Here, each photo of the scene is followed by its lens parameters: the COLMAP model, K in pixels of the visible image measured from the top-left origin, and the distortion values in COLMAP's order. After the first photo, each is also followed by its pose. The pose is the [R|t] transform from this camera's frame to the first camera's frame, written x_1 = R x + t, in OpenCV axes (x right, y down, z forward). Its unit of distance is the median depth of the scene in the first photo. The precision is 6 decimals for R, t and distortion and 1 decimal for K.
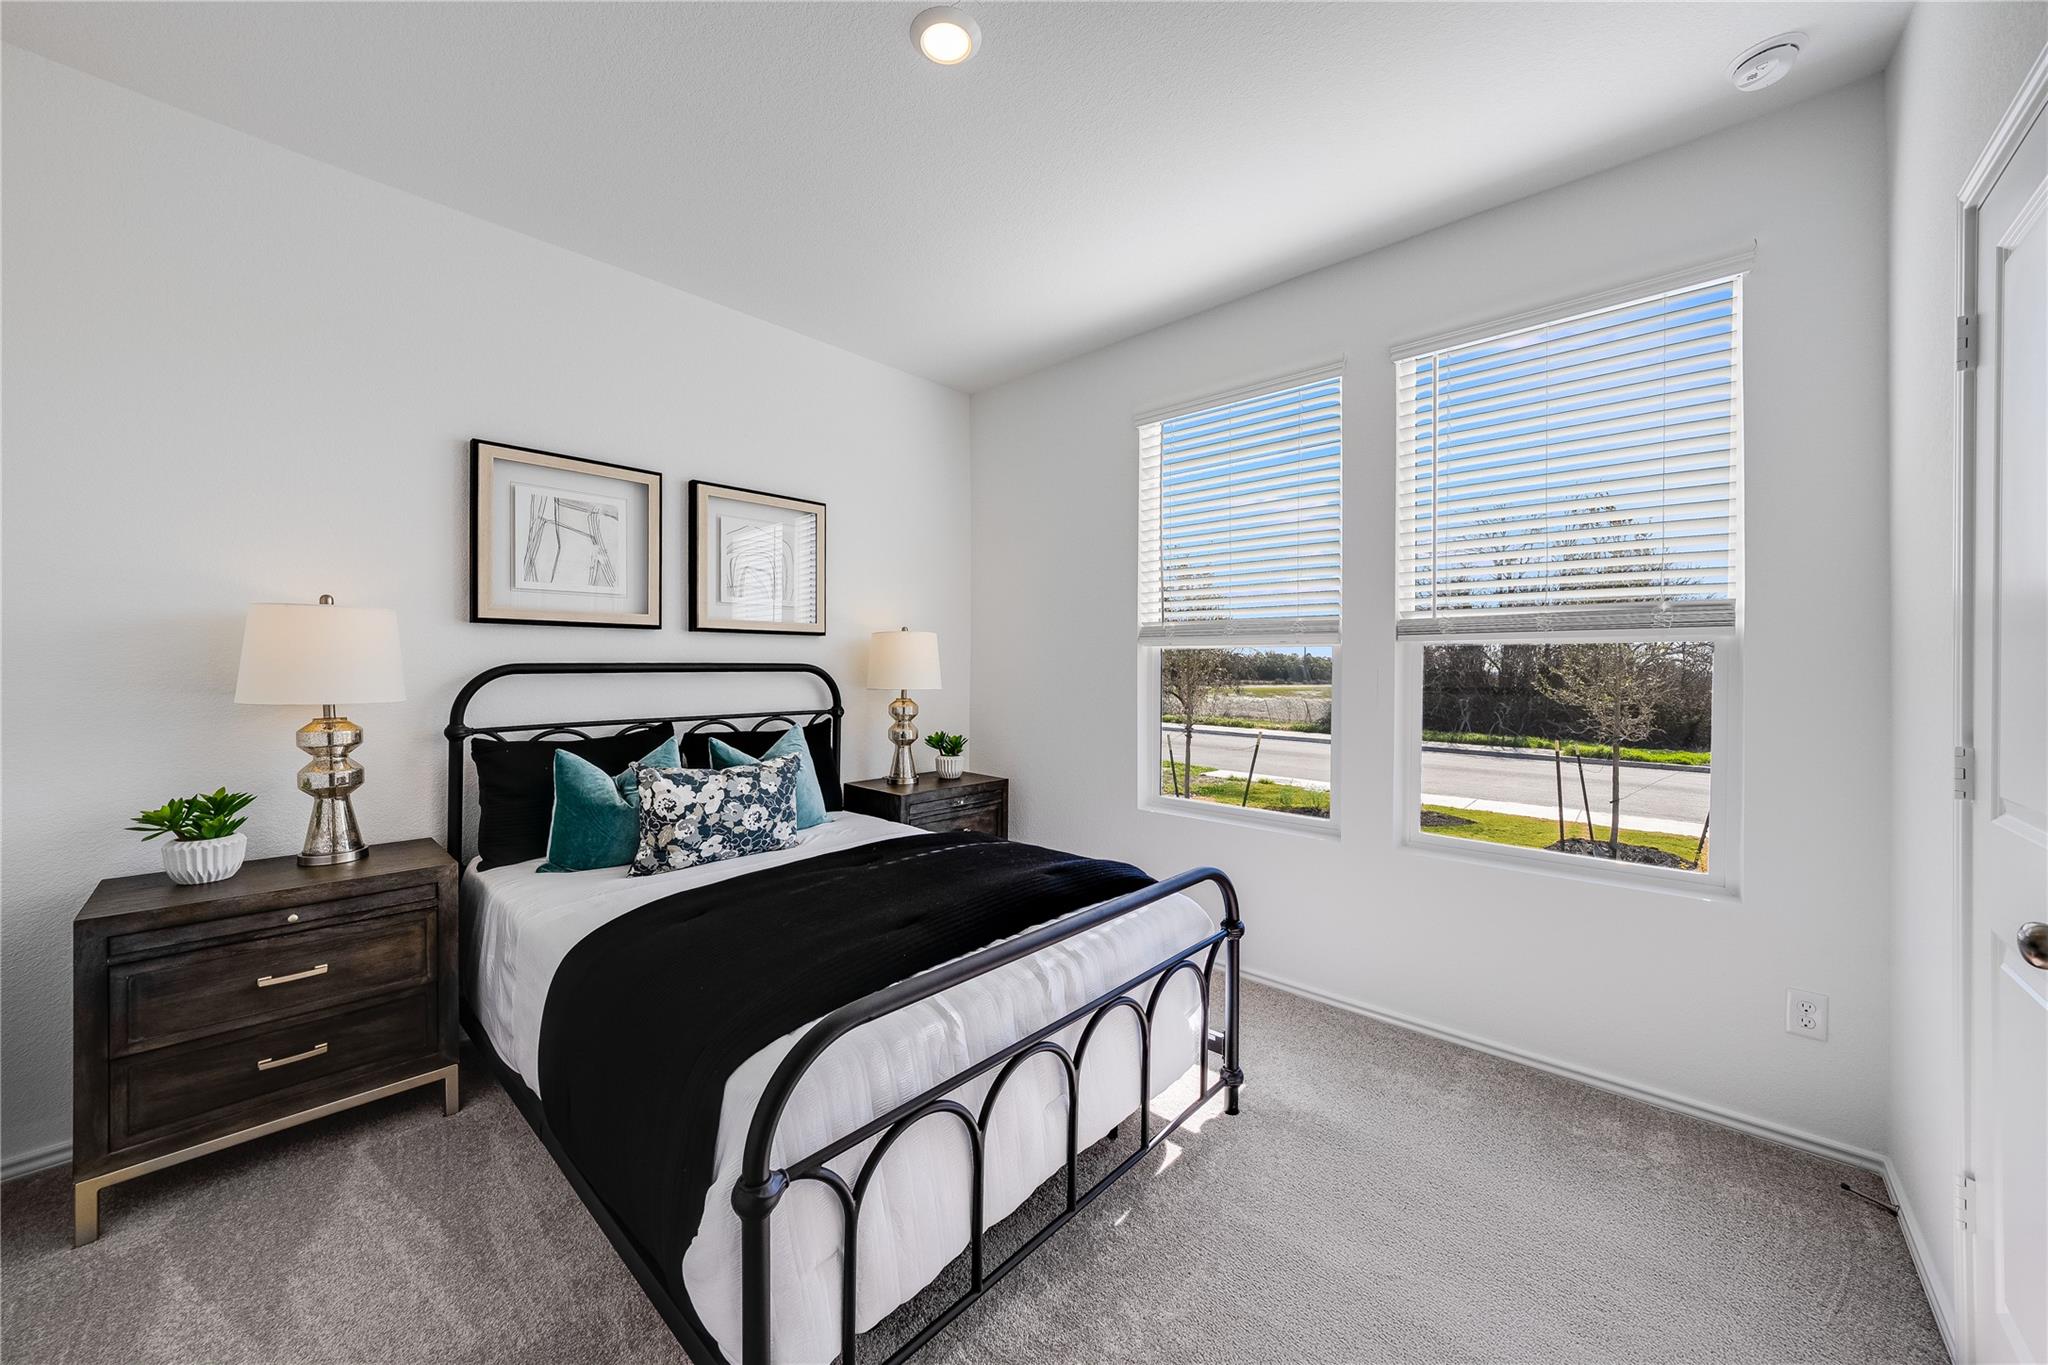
lens RADIAL K [[752.2, 0, 1014.6], [0, 752.2, 667.0], [0, 0, 1]] dist [-0.001892, -0.000094]
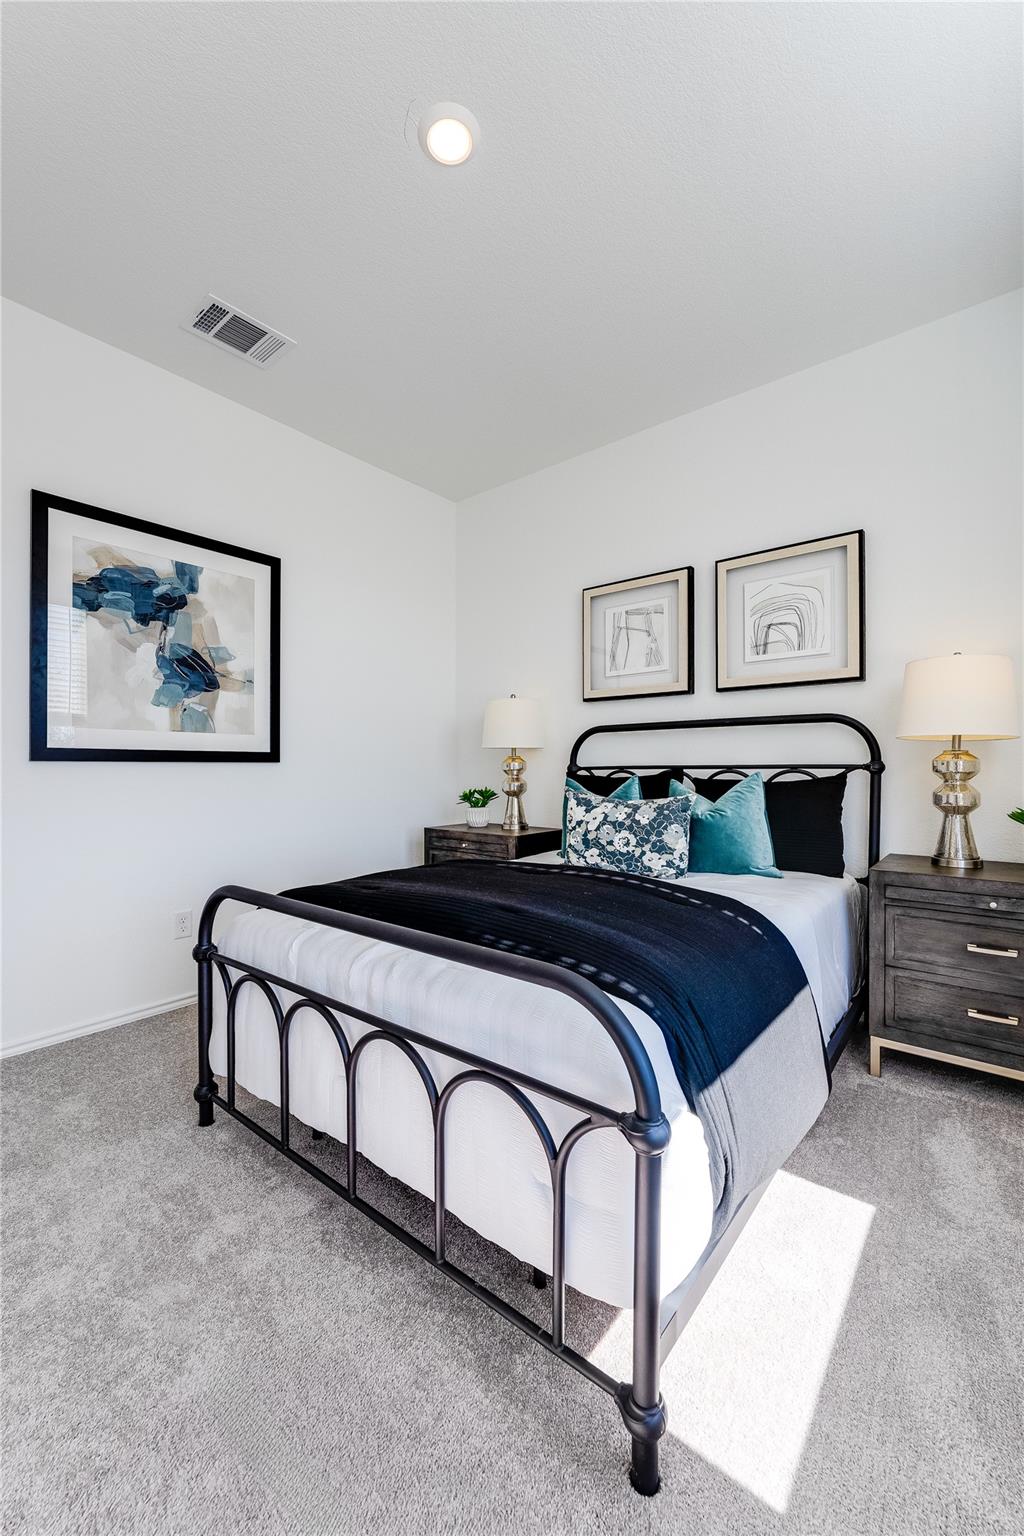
lens RADIAL K [[625.6, 0, 512.0], [0, 625.6, 768.0], [0, 0, 1]] dist [-0.000446, -0.000013]
pose [[0.066164, 0.000187, -0.997809, 0.620501], [0.000328, 1.000000, 0.000209, 0.083619], [0.997809, -0.000341, 0.066164, 0.754280]]
